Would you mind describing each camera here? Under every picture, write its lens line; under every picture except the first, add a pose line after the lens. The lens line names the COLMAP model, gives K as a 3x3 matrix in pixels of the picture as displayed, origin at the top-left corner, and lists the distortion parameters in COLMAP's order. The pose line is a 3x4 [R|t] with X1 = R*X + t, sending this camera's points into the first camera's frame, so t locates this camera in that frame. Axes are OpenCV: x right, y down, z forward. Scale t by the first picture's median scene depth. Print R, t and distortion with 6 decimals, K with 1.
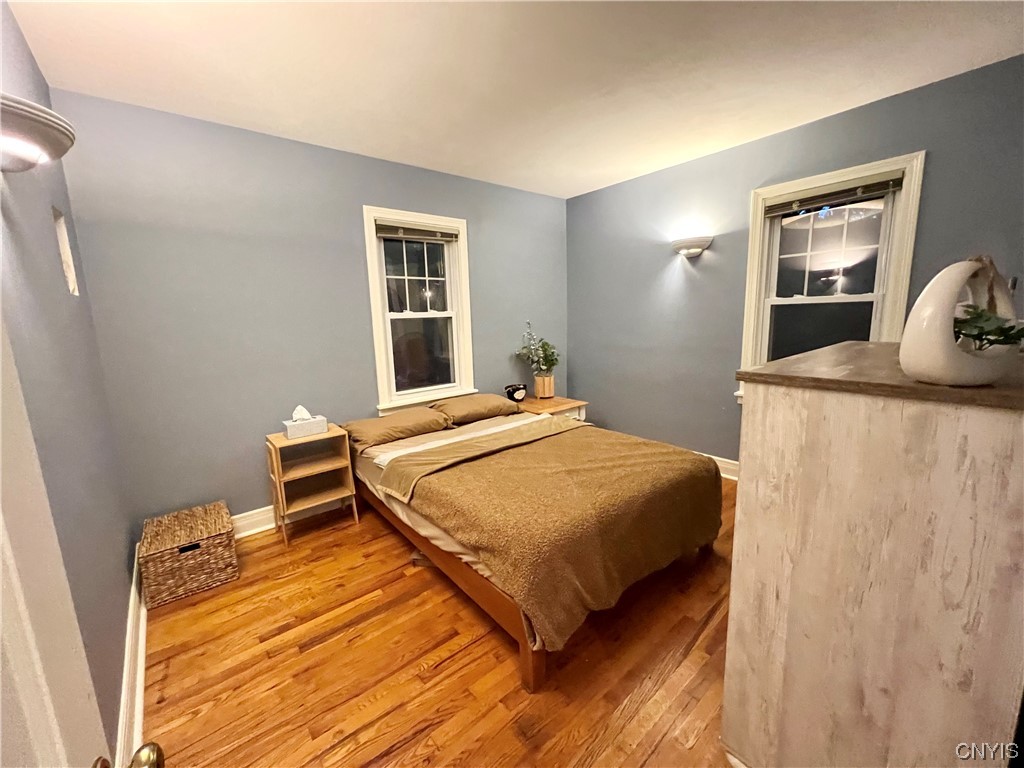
lens RADIAL K [[403.6, 0, 512.0], [0, 403.6, 384.0], [0, 0, 1]] dist [0.000448, 0.000116]
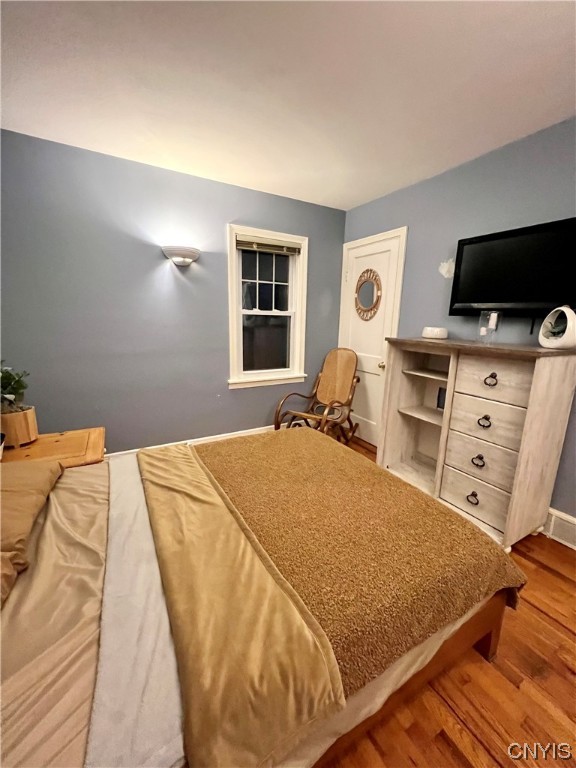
lens RADIAL K [[302.7, 0, 288.0], [0, 302.7, 384.0], [0, 0, 1]] dist [0.000448, 0.000116]
pose [[0.189971, -0.169595, 0.967031, -0.360748], [0.141165, 0.979451, 0.144042, -0.085368], [-0.971588, 0.109147, 0.210009, 0.624081]]
